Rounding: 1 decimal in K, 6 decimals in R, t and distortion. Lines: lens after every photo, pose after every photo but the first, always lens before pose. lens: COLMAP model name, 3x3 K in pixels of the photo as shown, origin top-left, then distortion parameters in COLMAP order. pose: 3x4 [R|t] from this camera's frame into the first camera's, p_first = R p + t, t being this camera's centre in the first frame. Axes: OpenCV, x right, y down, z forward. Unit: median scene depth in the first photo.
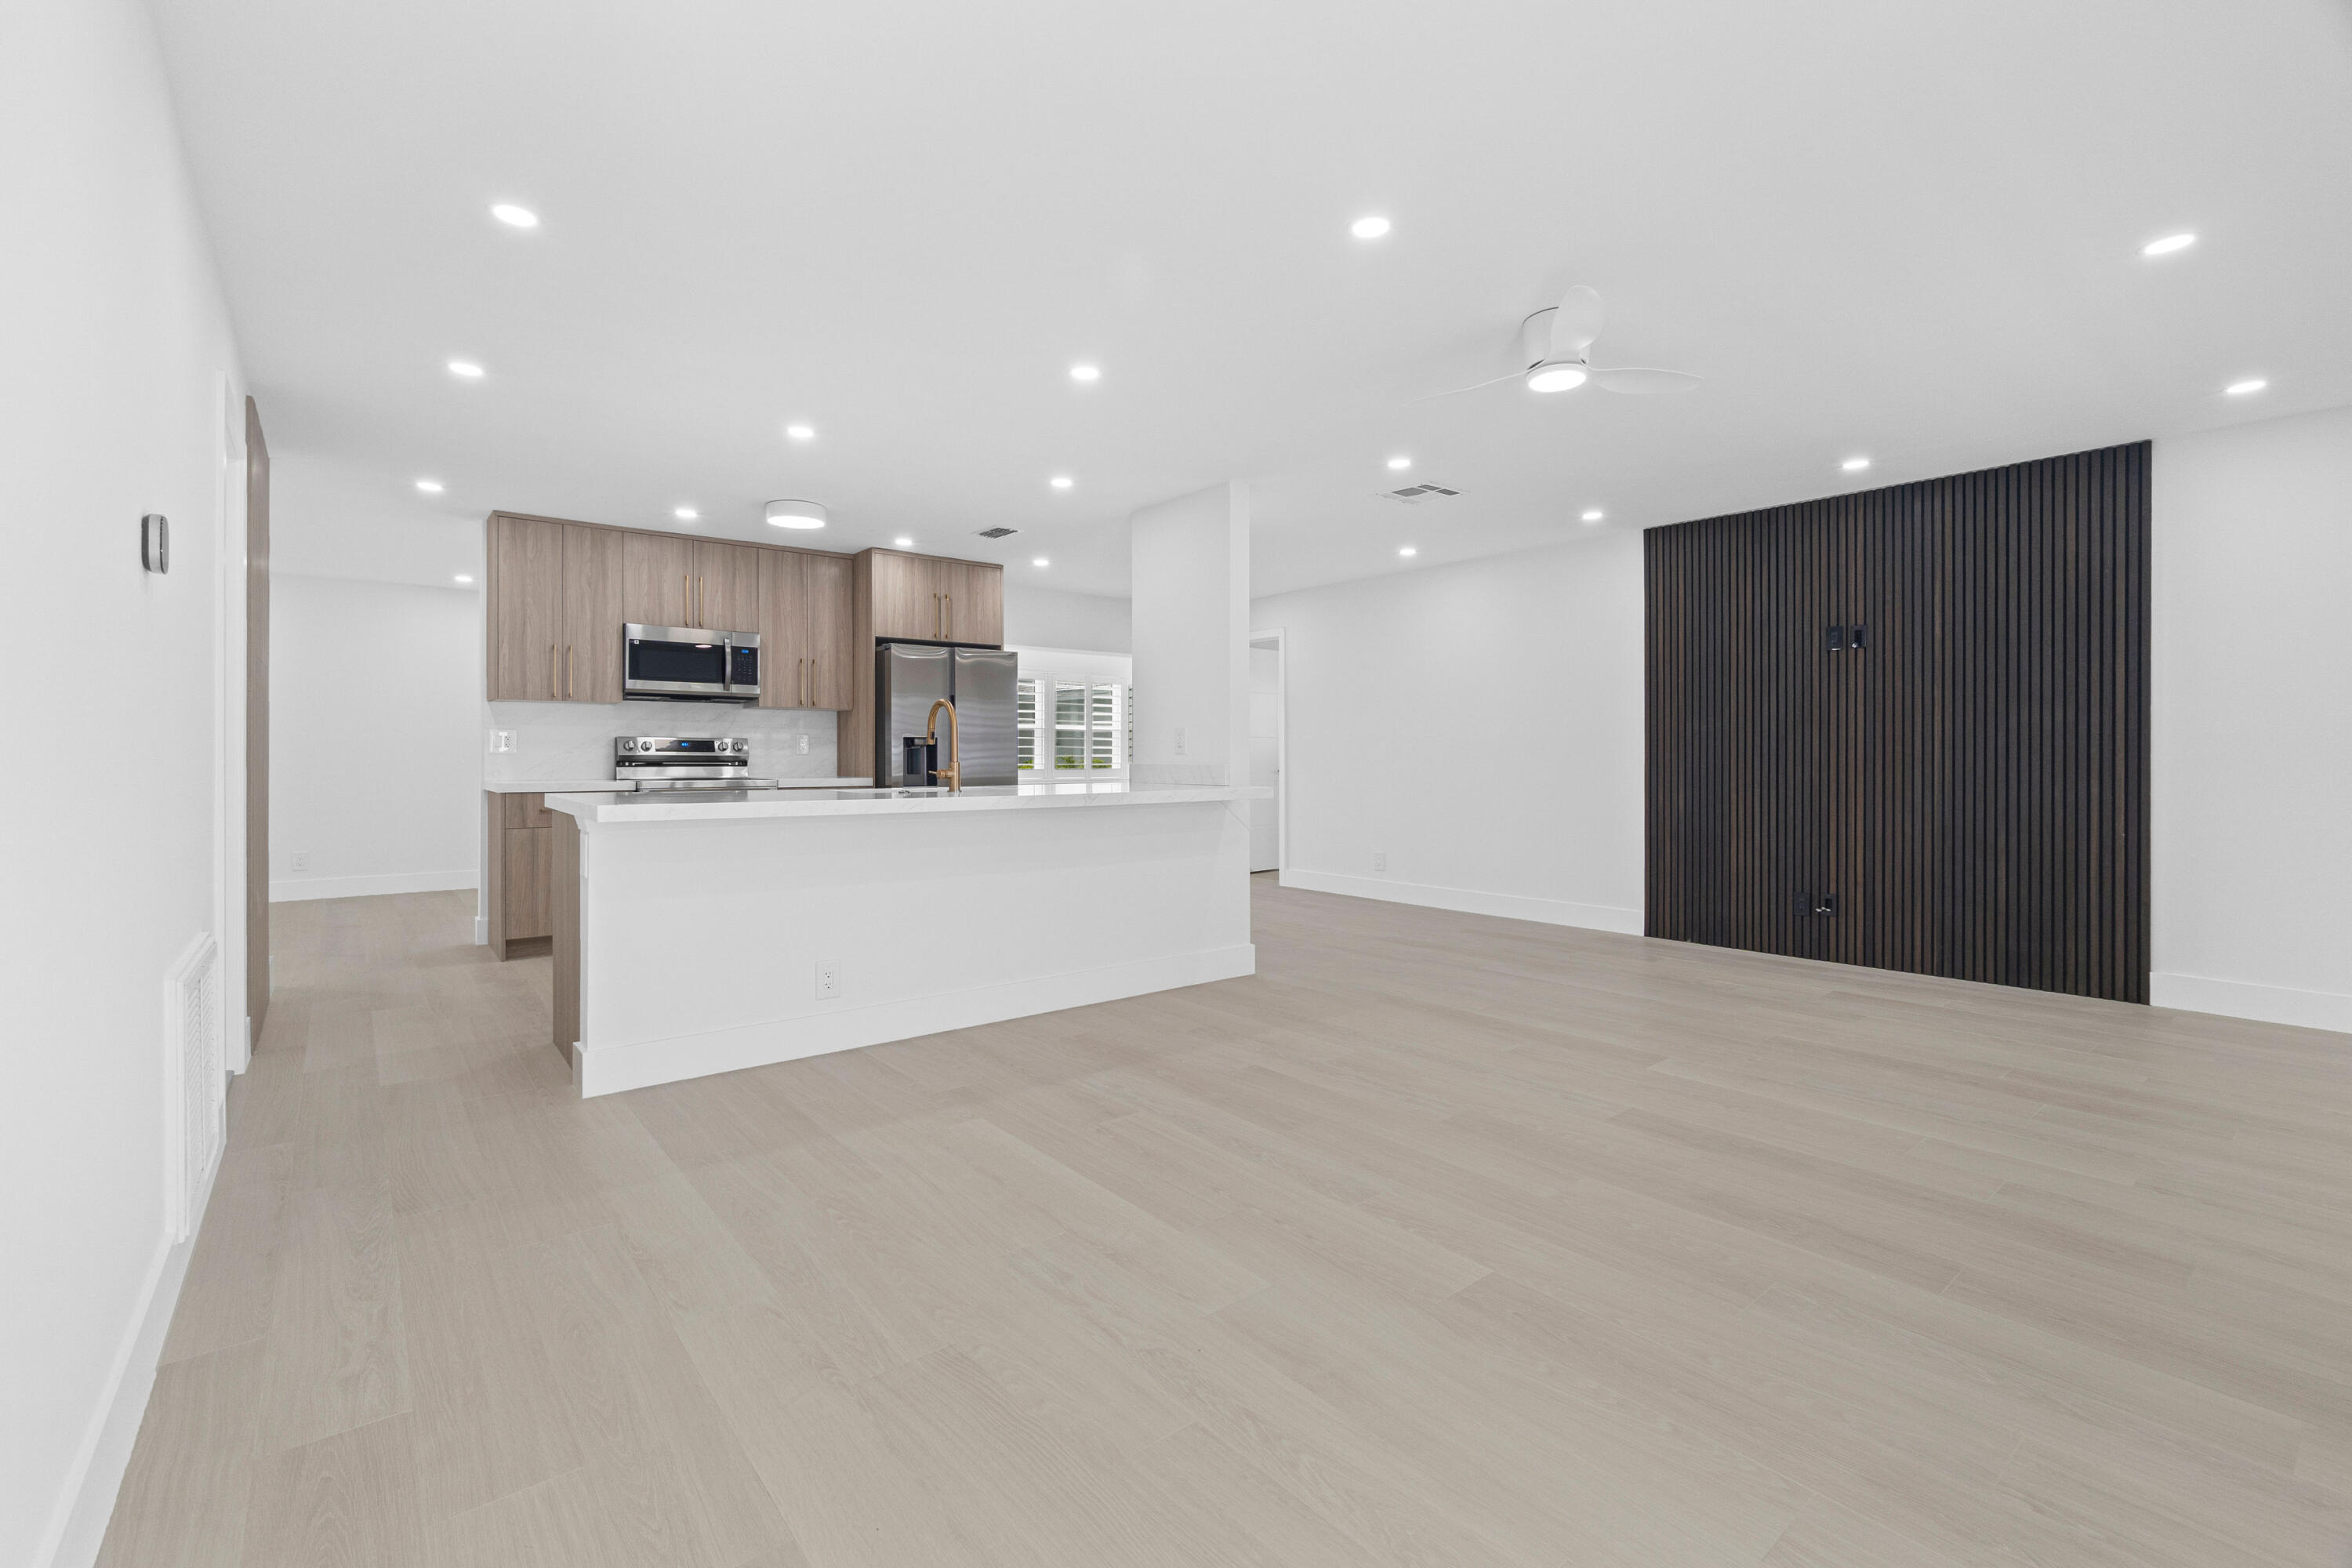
lens RADIAL K [[1009.1, 0, 1178.6], [0, 1009.1, 775.5], [0, 0, 1]] dist [0.000705, 0.000221]
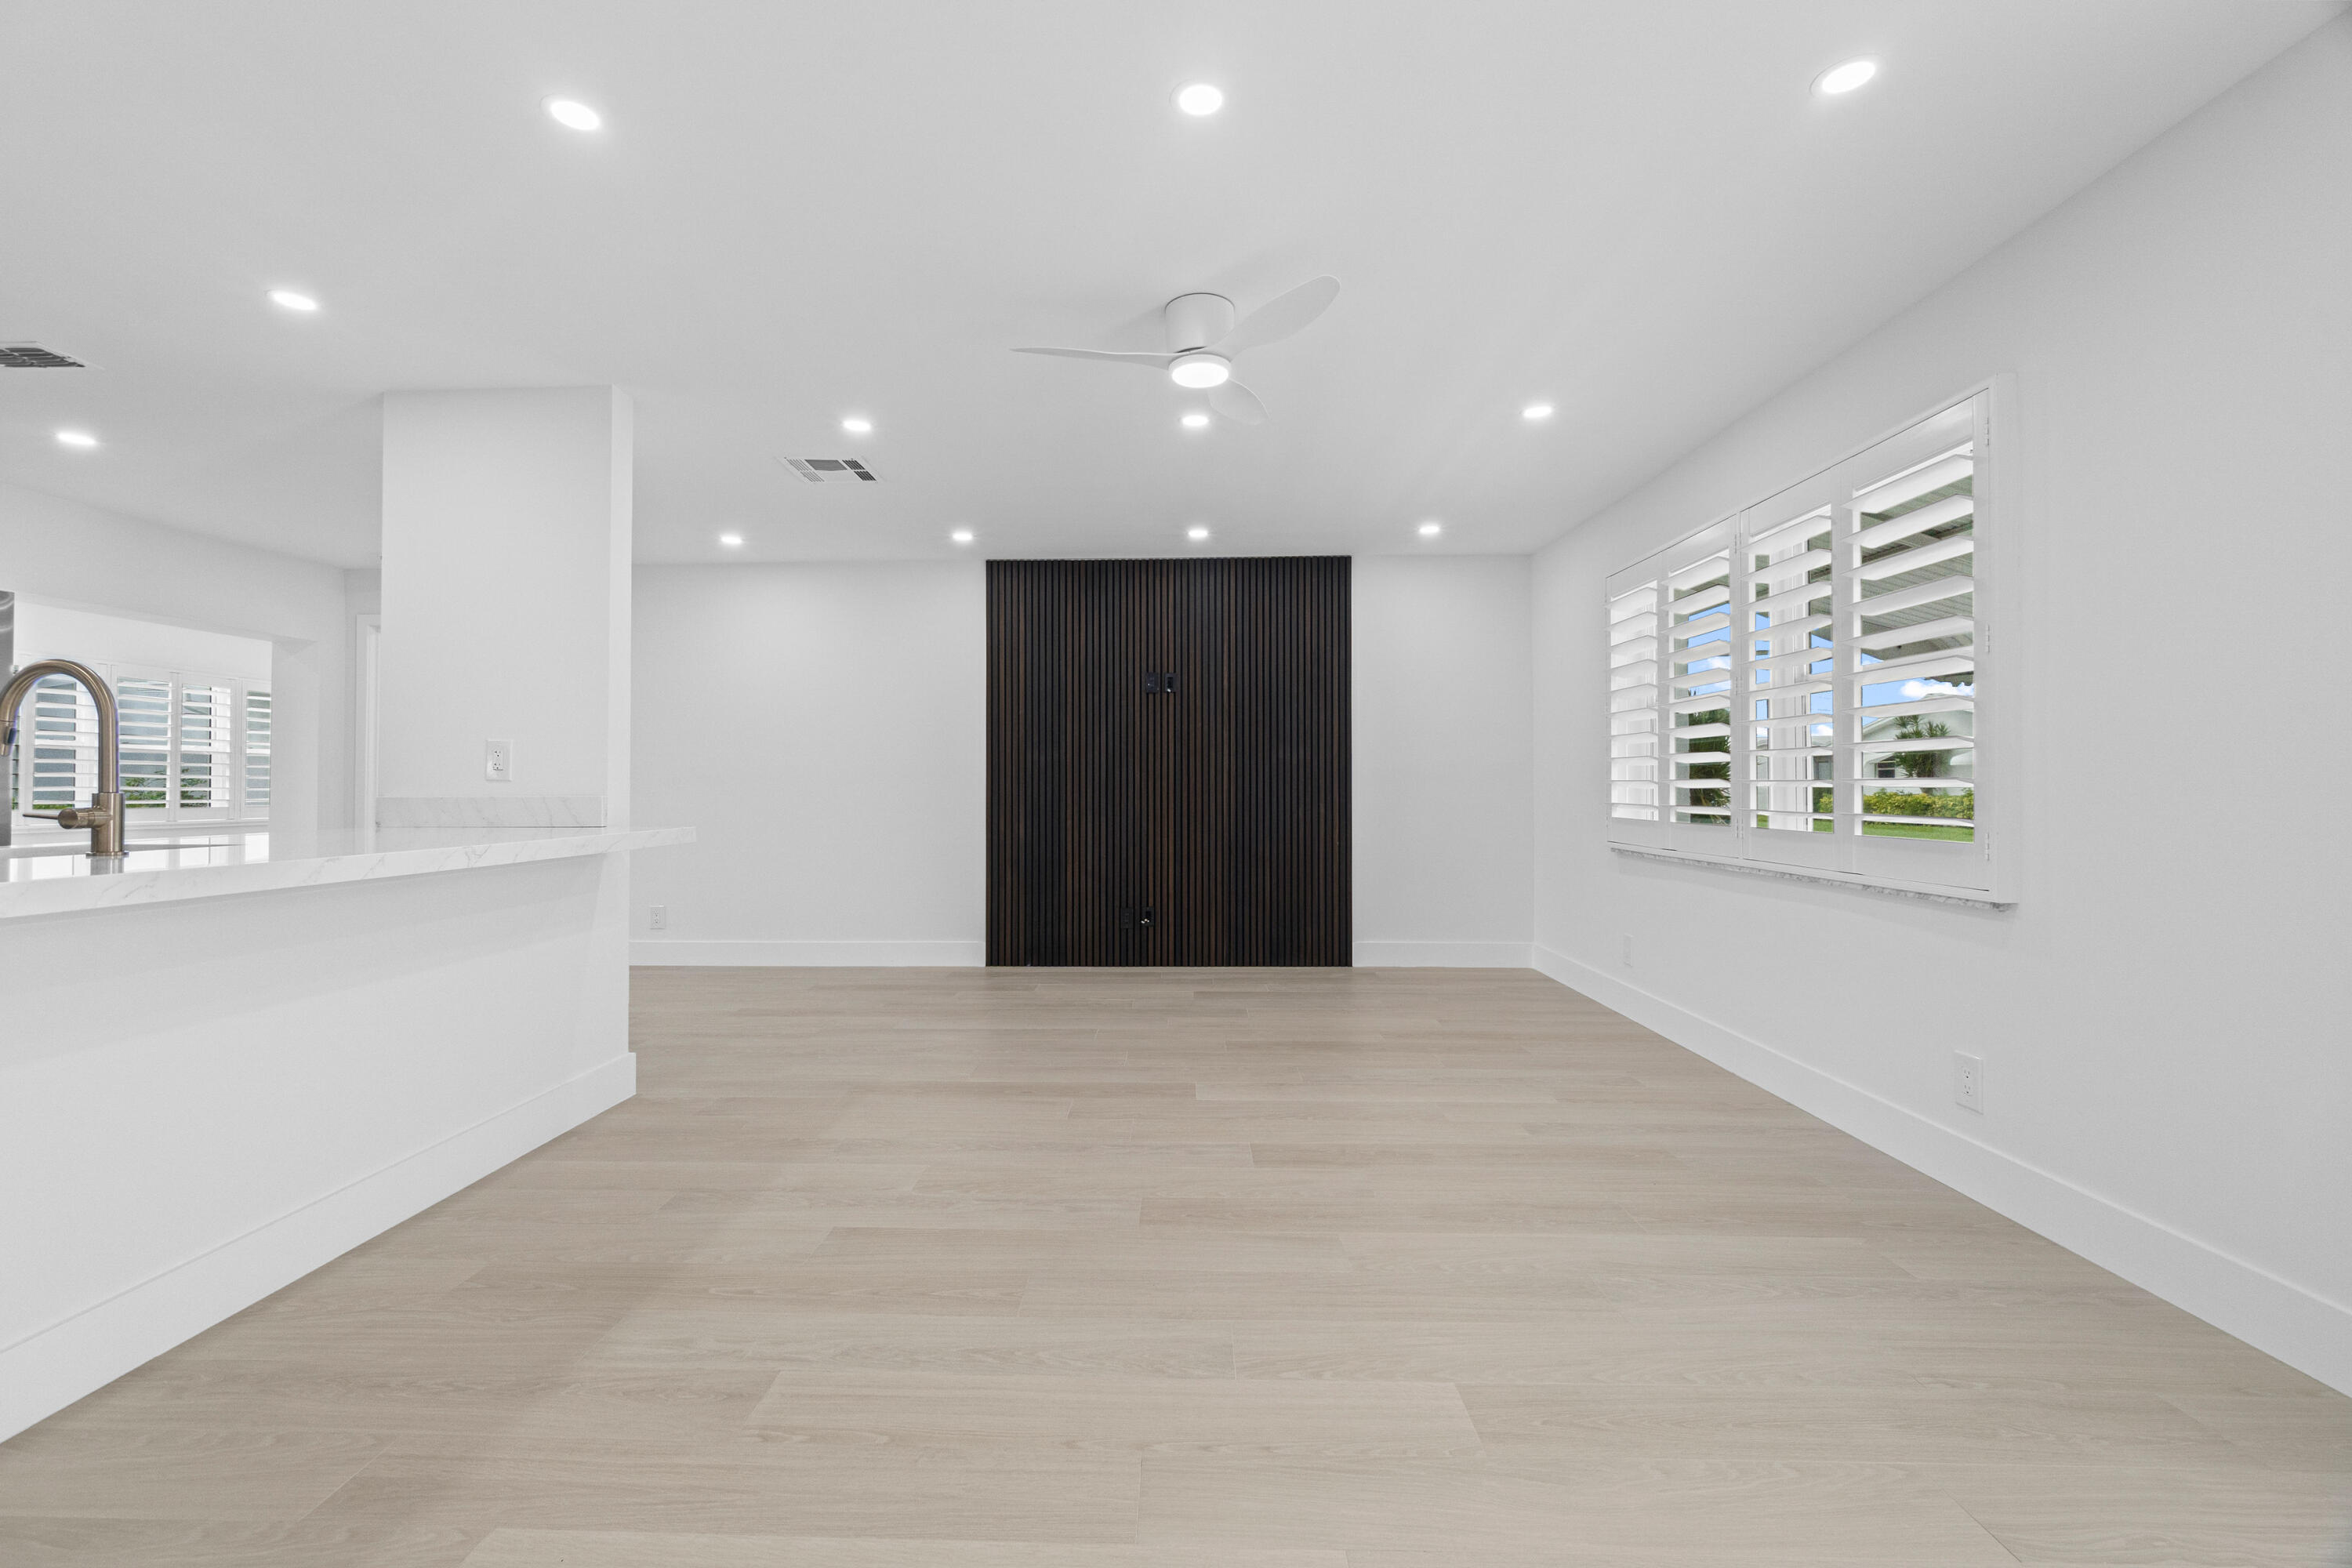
lens RADIAL K [[999.5, 0, 1176.0], [0, 999.5, 784.0], [0, 0, 1]] dist [-0.007070, 0.000197]
pose [[0.661034, 0.002088, 0.750353, -0.193736], [0.017127, 0.999694, -0.017870, -0.000351], [-0.750161, 0.024664, 0.660795, 0.250935]]
